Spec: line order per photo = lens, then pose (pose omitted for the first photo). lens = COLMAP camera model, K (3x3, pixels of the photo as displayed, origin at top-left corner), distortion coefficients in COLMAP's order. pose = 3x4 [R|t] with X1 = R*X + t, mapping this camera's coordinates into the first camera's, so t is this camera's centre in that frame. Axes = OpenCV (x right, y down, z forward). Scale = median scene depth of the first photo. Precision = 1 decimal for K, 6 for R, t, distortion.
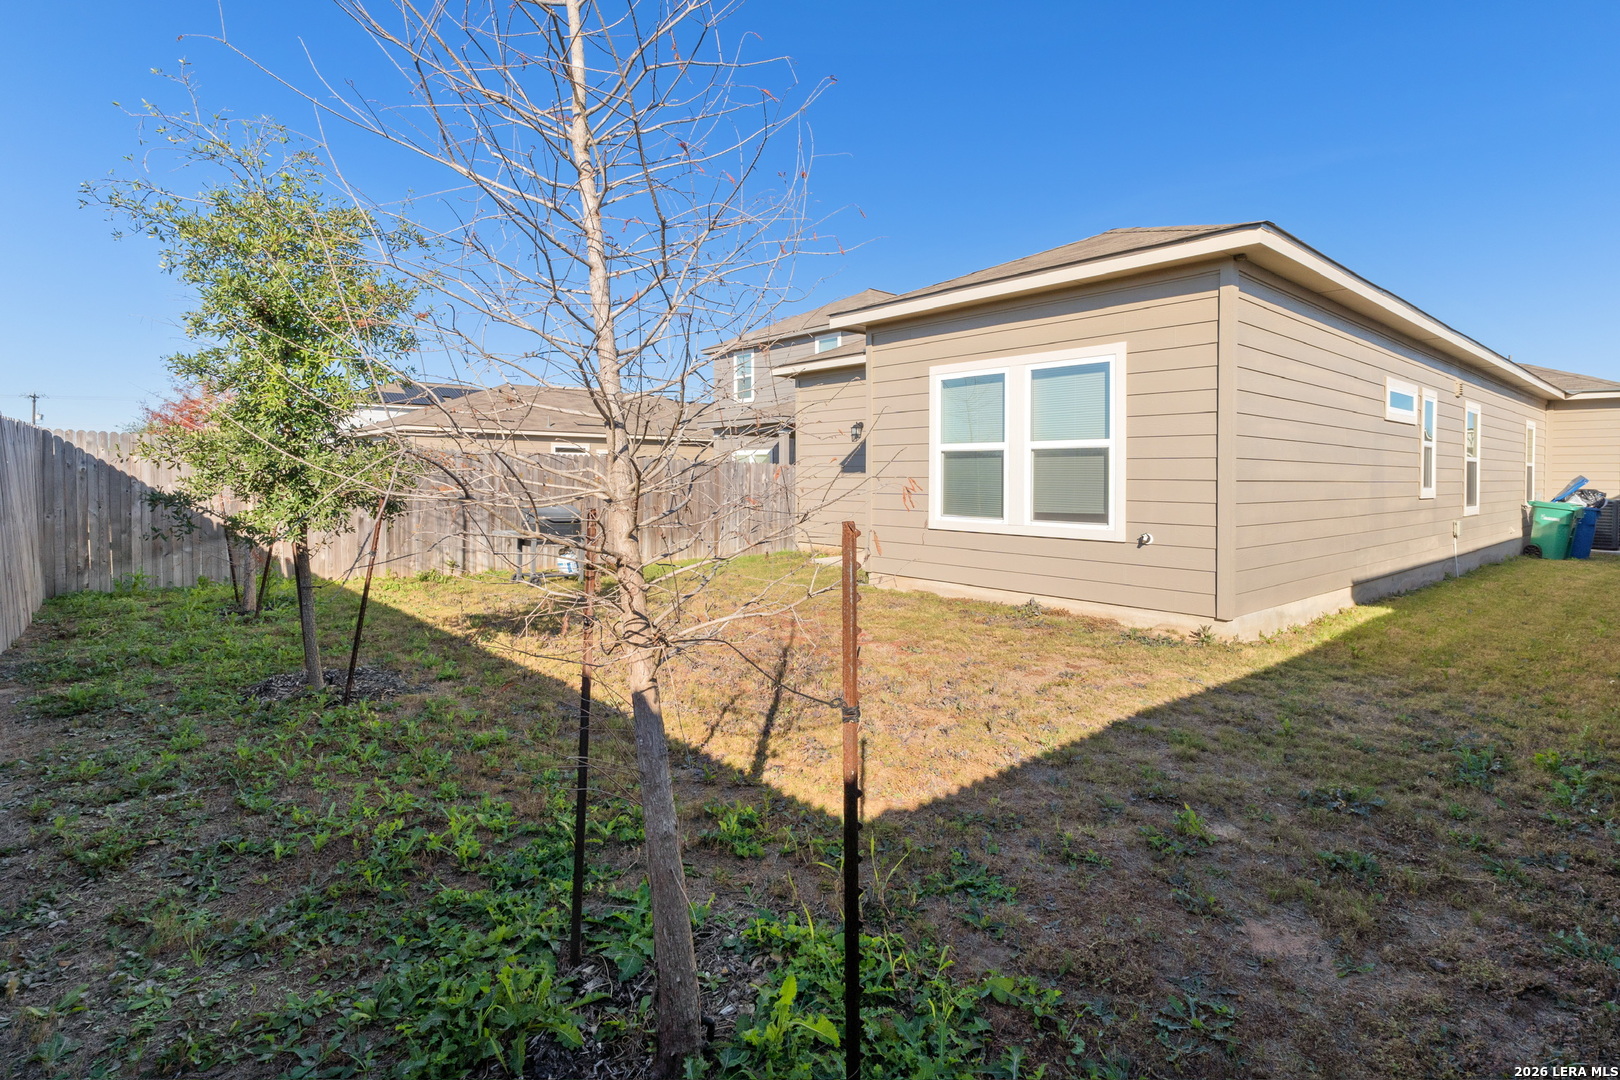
lens RADIAL K [[790.5, 0, 810.0], [0, 790.5, 540.0], [0, 0, 1]] dist [-0.001014, -0.000886]
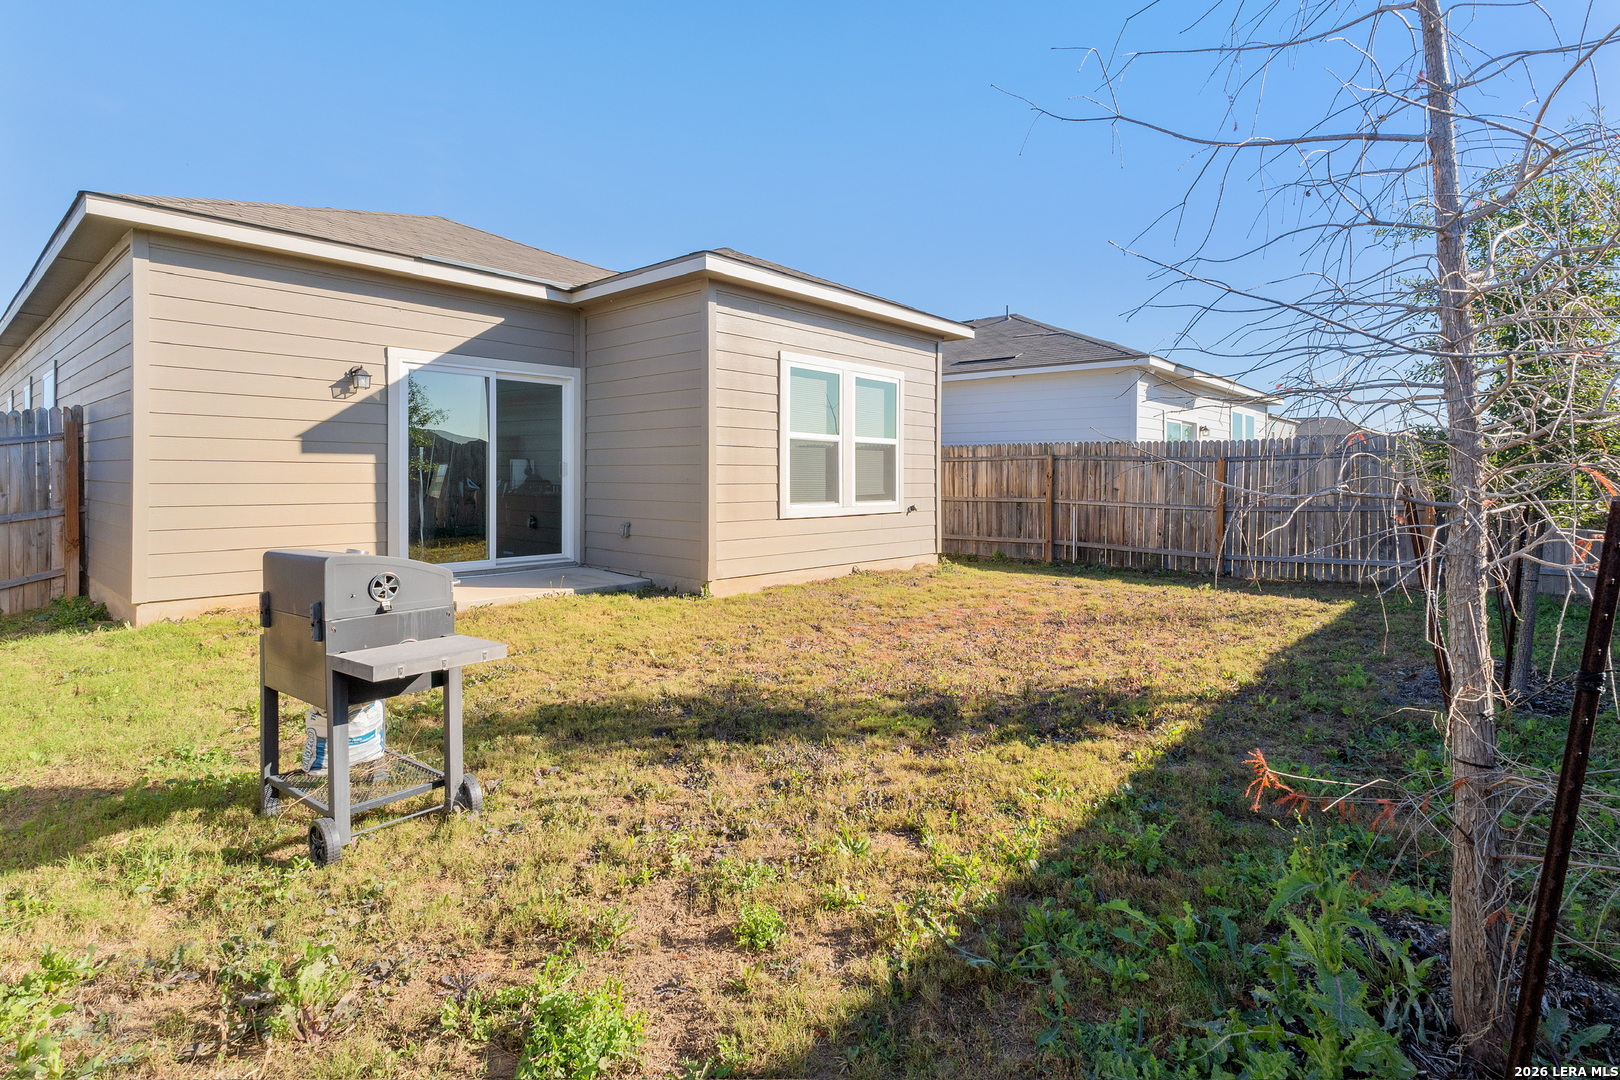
lens RADIAL K [[790.5, 0, 810.0], [0, 790.5, 540.0], [0, 0, 1]] dist [-0.001014, -0.000886]
pose [[-0.133140, -0.089169, 0.987078, -0.898200], [0.074142, 0.992258, 0.099638, -0.091688], [-0.988320, 0.086449, -0.125498, 1.208575]]
